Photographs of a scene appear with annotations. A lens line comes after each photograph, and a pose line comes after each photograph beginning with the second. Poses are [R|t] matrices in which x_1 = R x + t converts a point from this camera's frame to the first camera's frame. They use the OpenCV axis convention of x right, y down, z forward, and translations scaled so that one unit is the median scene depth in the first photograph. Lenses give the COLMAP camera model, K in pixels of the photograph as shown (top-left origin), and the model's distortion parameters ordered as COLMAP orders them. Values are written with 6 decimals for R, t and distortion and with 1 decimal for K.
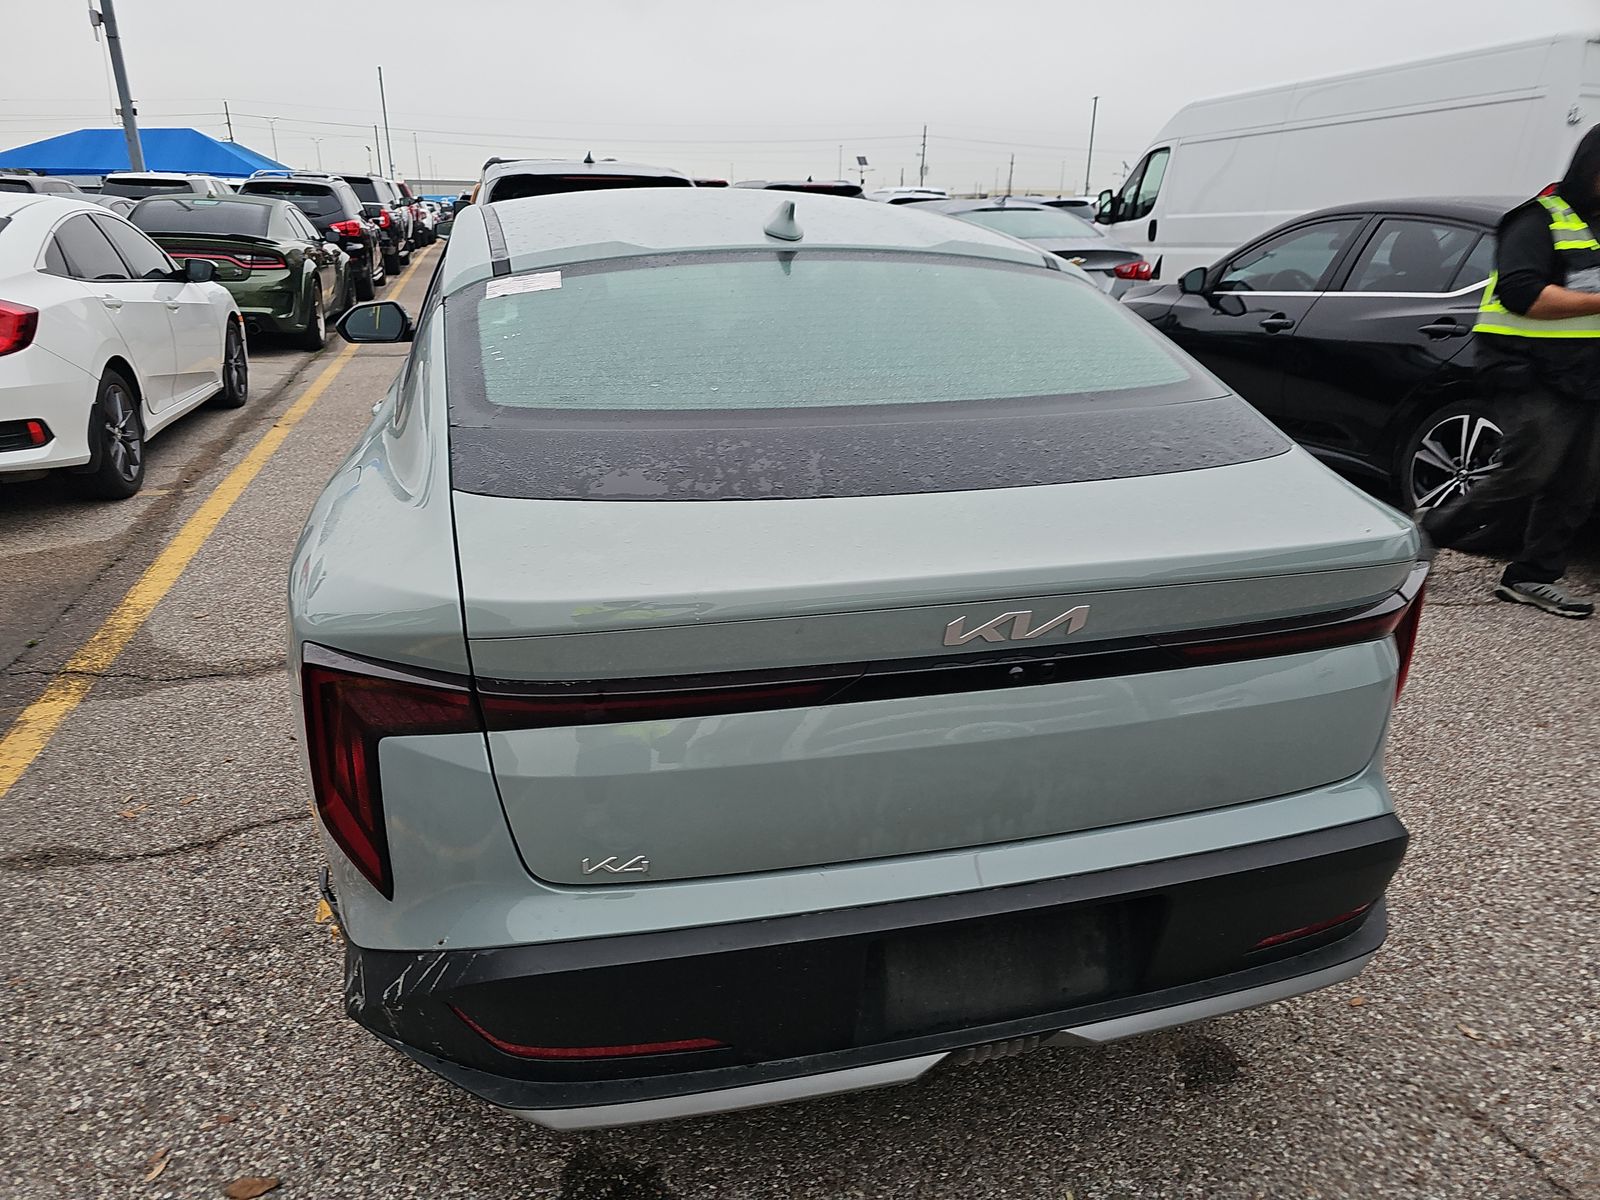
lens RADIAL K [[1056.3, 0, 800.5], [0, 1056.3, 612.9], [0, 0, 1]] dist [0.037209, -0.026260]
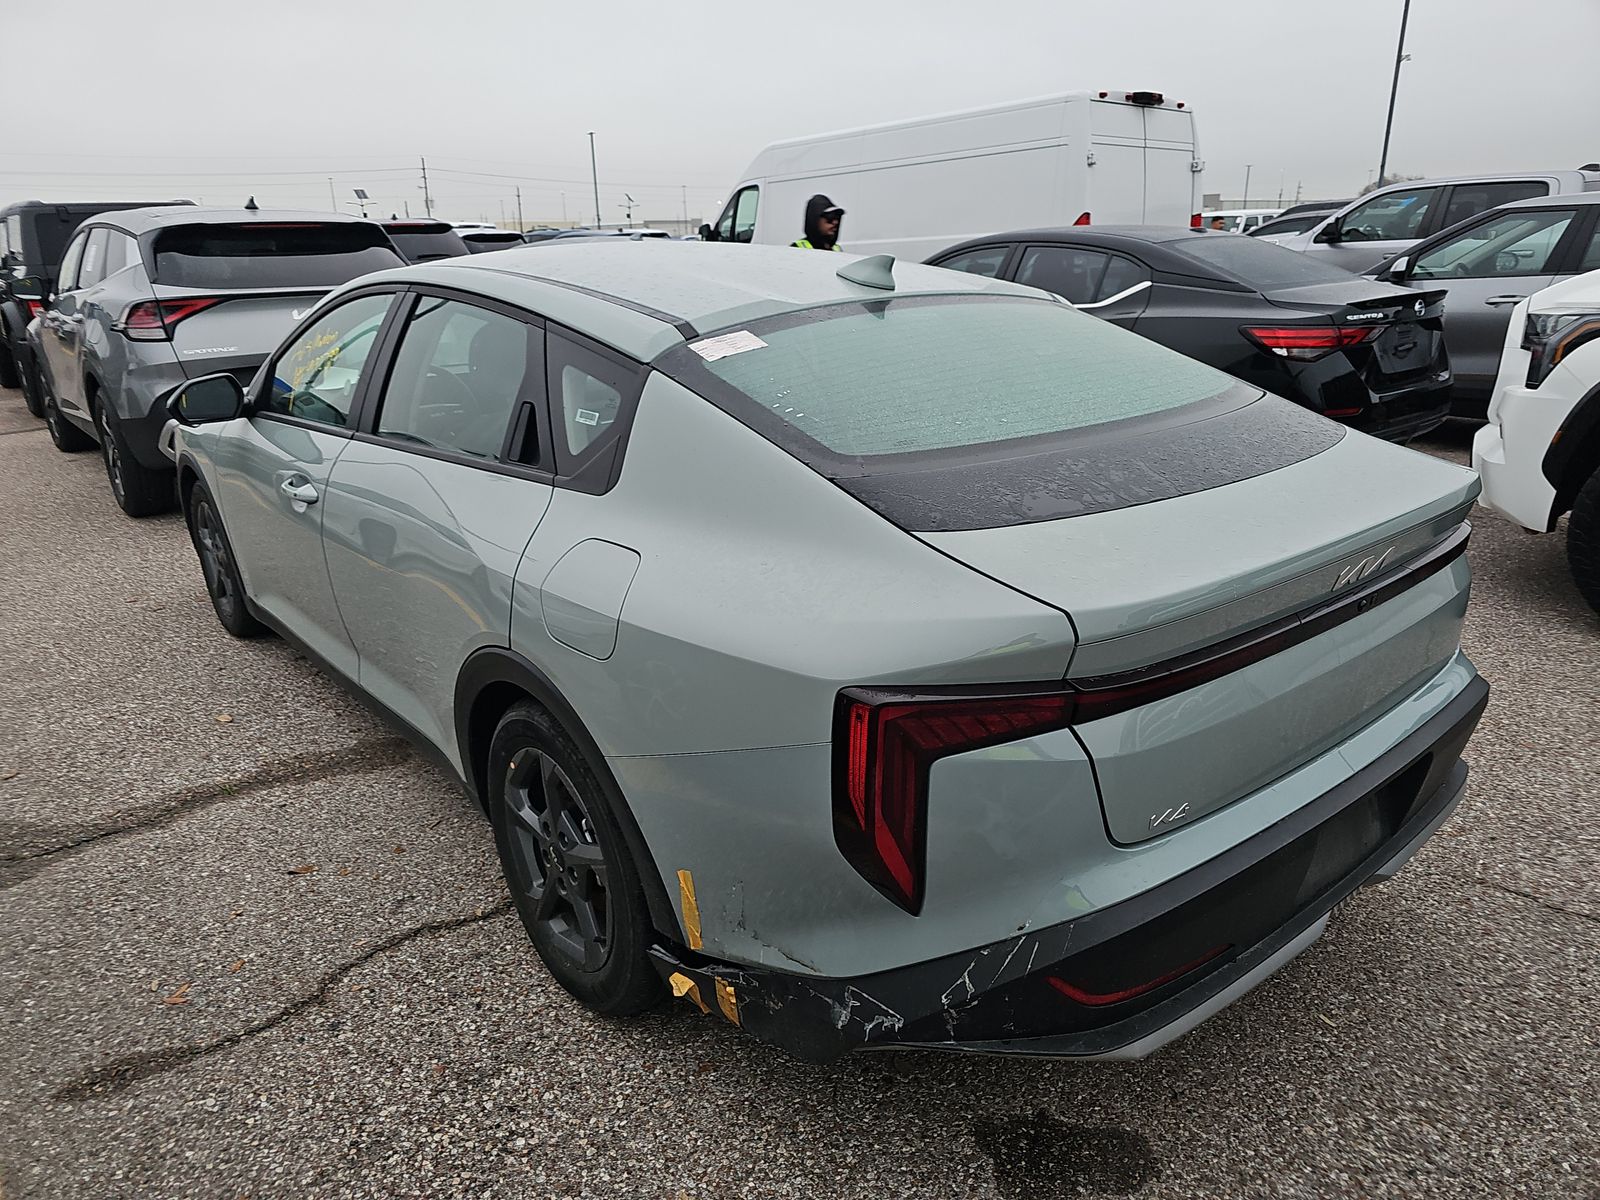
lens RADIAL K [[1047.0, 0, 800.0], [0, 1047.0, 600.0], [0, 0, 1]] dist [0.058257, -0.051360]
pose [[0.908270, -0.163082, 0.385291, -0.570859], [0.176303, 0.984335, 0.001030, -0.044337], [-0.379424, 0.066993, 0.922795, 0.026331]]
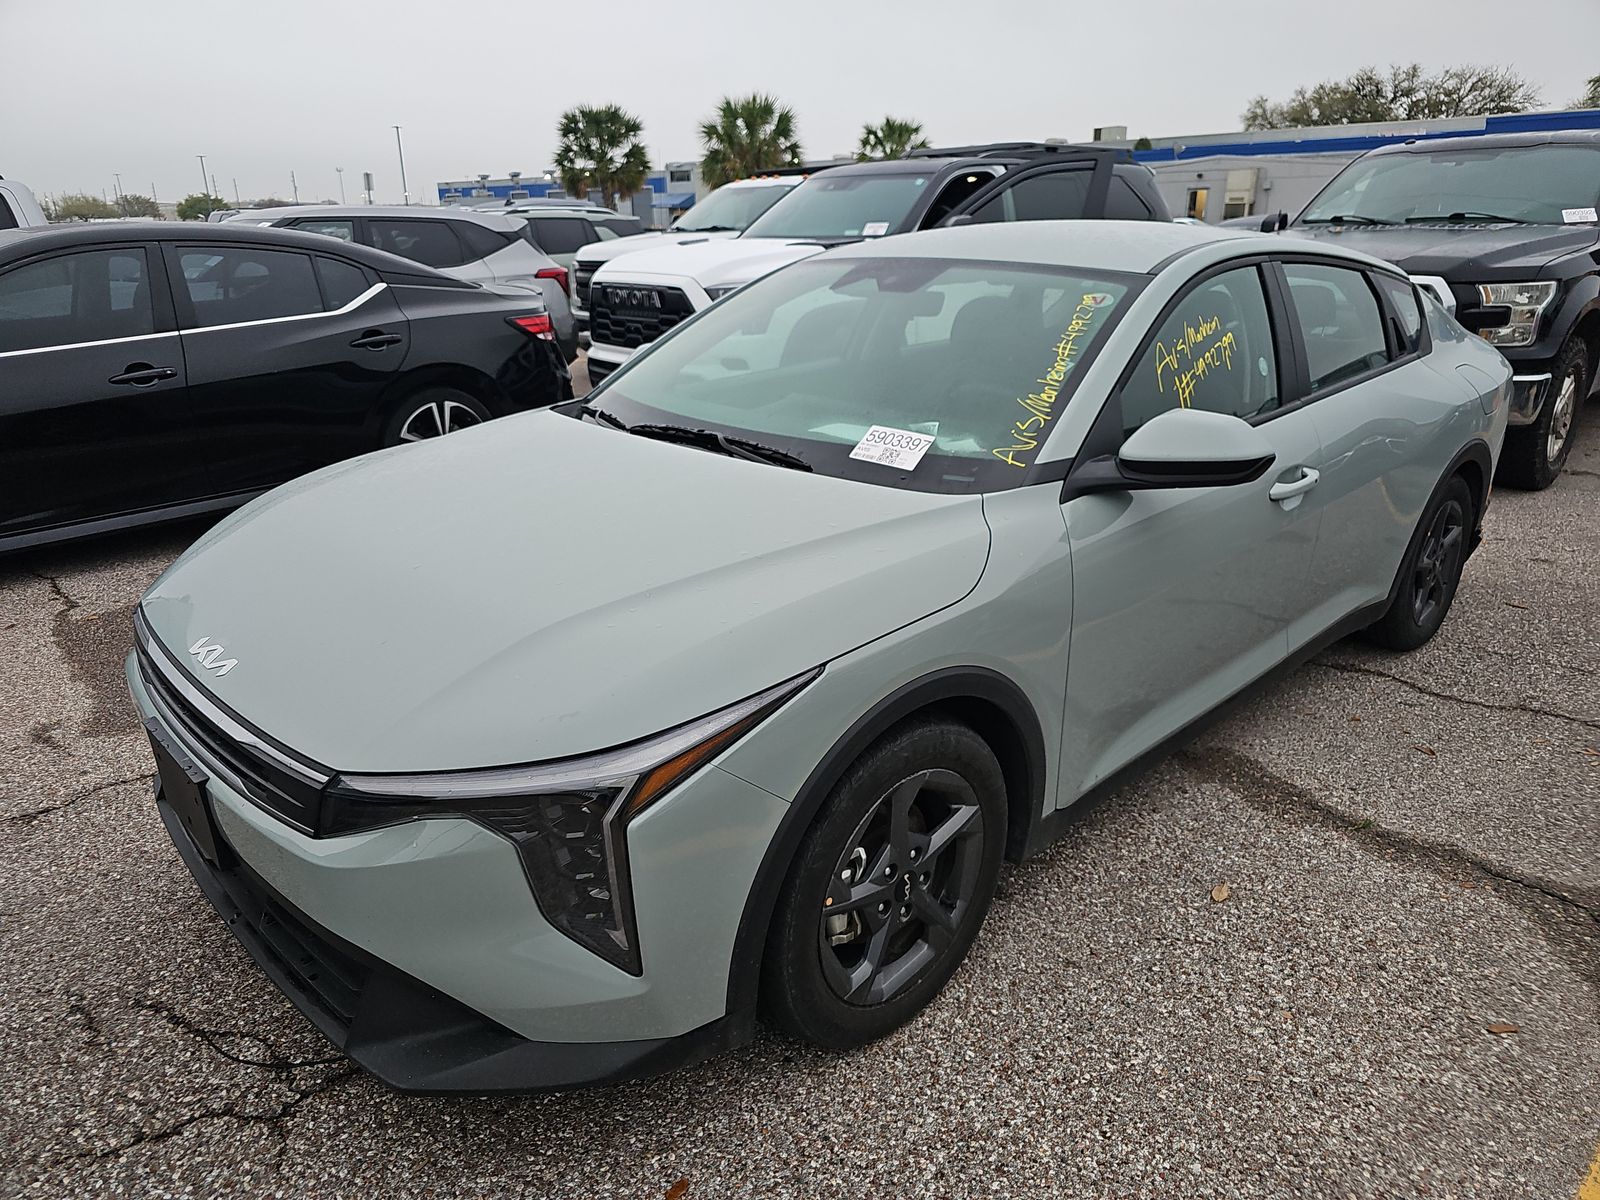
lens RADIAL K [[1044.7, 0, 797.4], [0, 1044.7, 613.0], [0, 0, 1]] dist [0.039147, -0.021901]
pose [[-0.468238, -0.314956, 0.825564, -1.431585], [0.319578, 0.810702, 0.490543, -1.000086], [-0.823786, 0.493522, -0.278949, 2.487312]]
